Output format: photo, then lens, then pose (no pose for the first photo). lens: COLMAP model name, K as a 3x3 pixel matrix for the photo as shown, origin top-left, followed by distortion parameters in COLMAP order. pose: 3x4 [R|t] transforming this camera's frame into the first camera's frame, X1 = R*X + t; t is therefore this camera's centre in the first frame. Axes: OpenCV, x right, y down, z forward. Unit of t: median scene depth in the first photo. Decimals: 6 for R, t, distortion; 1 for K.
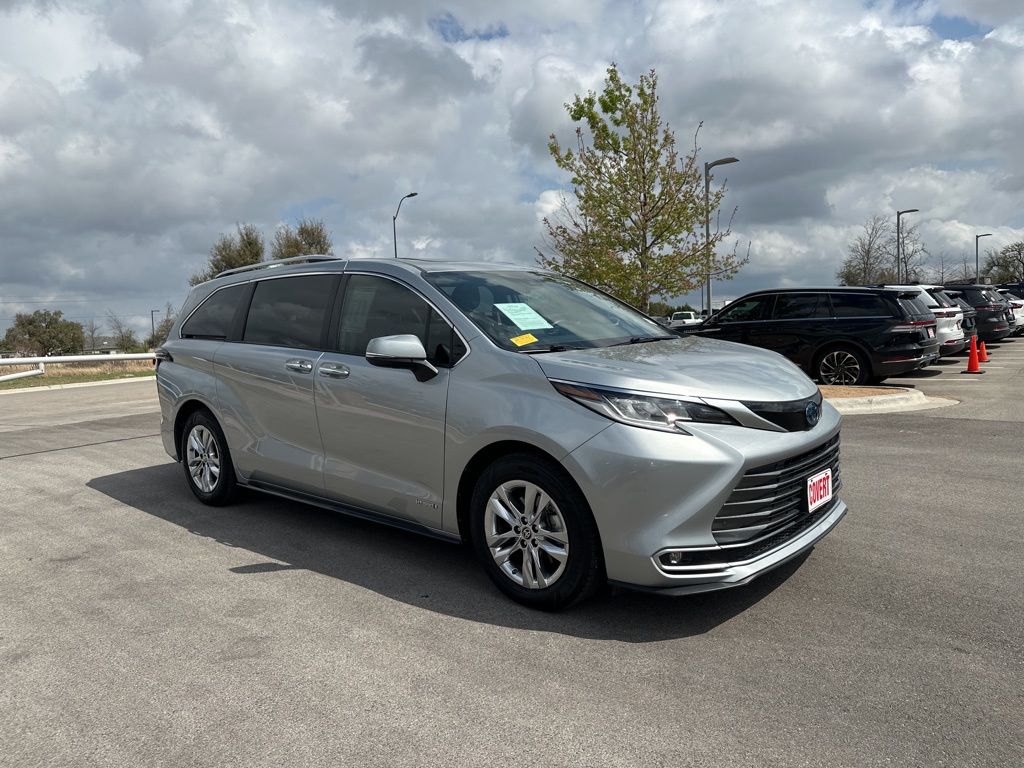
lens RADIAL K [[732.9, 0, 531.0], [0, 732.9, 461.3], [0, 0, 1]] dist [0.028379, -0.029126]
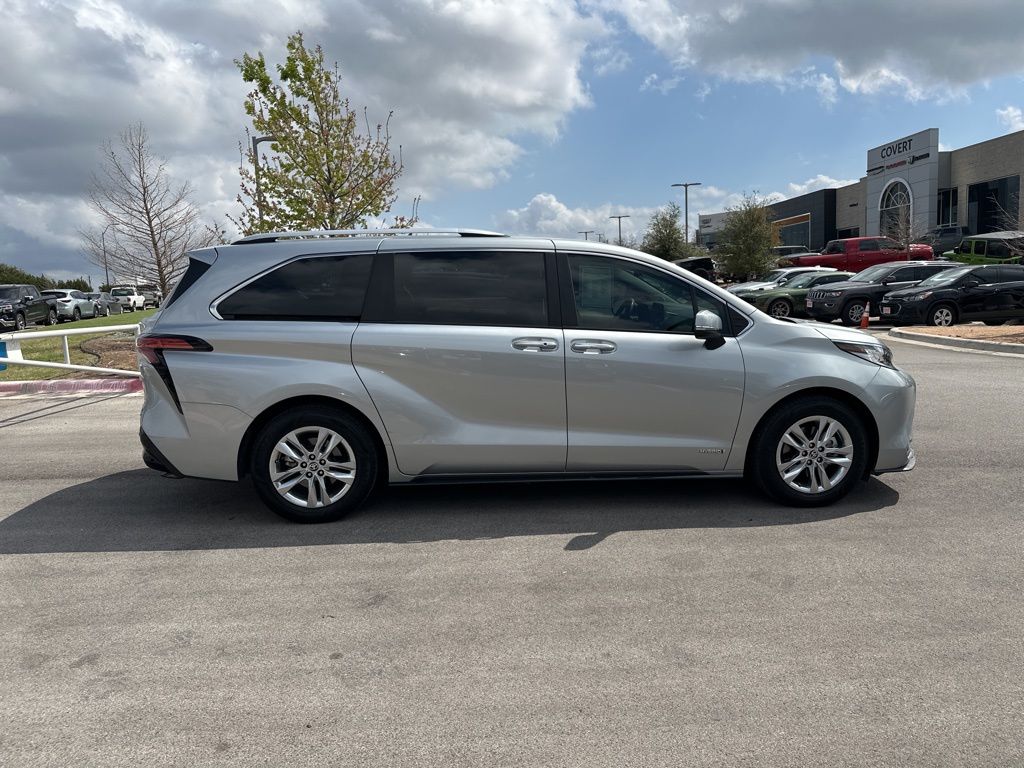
lens RADIAL K [[732.9, 0, 512.7], [0, 732.9, 447.8], [0, 0, 1]] dist [0.028379, -0.029126]
pose [[0.690790, -0.135056, 0.710330, -1.110352], [0.127413, 0.989765, 0.064277, -0.060298], [-0.711741, 0.046103, 0.700927, 0.349253]]
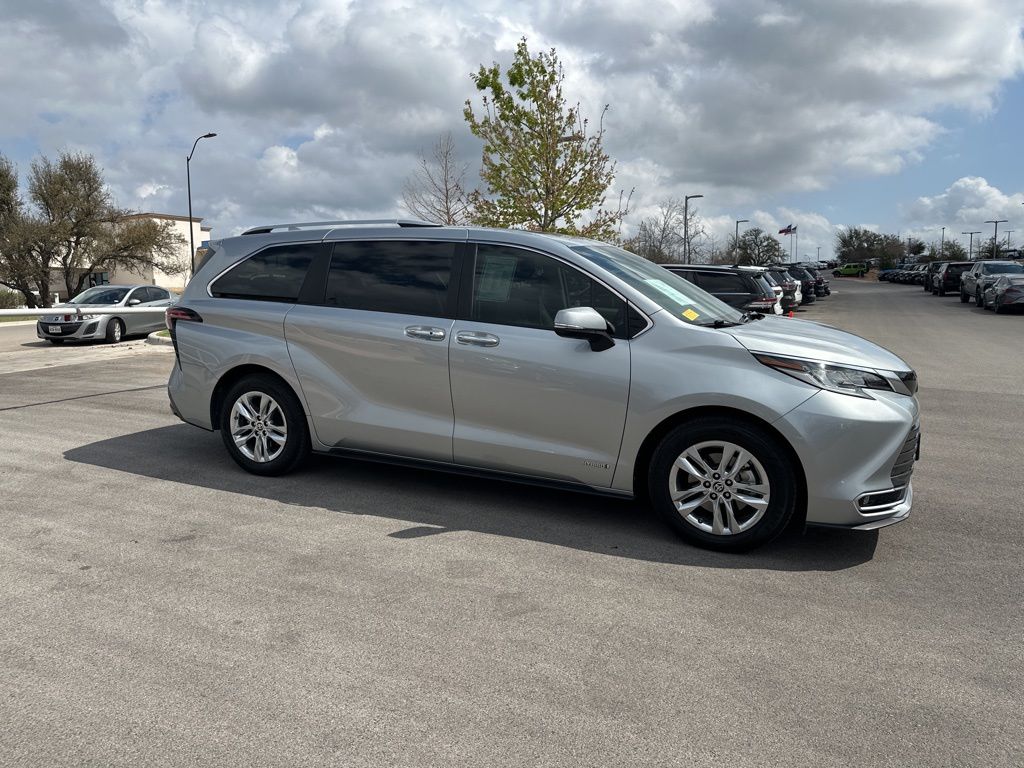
lens RADIAL K [[733.3, 0, 514.3], [0, 733.3, 439.6], [0, 0, 1]] dist [0.034504, -0.048061]
pose [[0.957572, -0.020206, 0.287485, -0.513201], [0.013552, 0.999593, 0.025116, -0.006456], [-0.287875, -0.020154, 0.957456, -0.000891]]
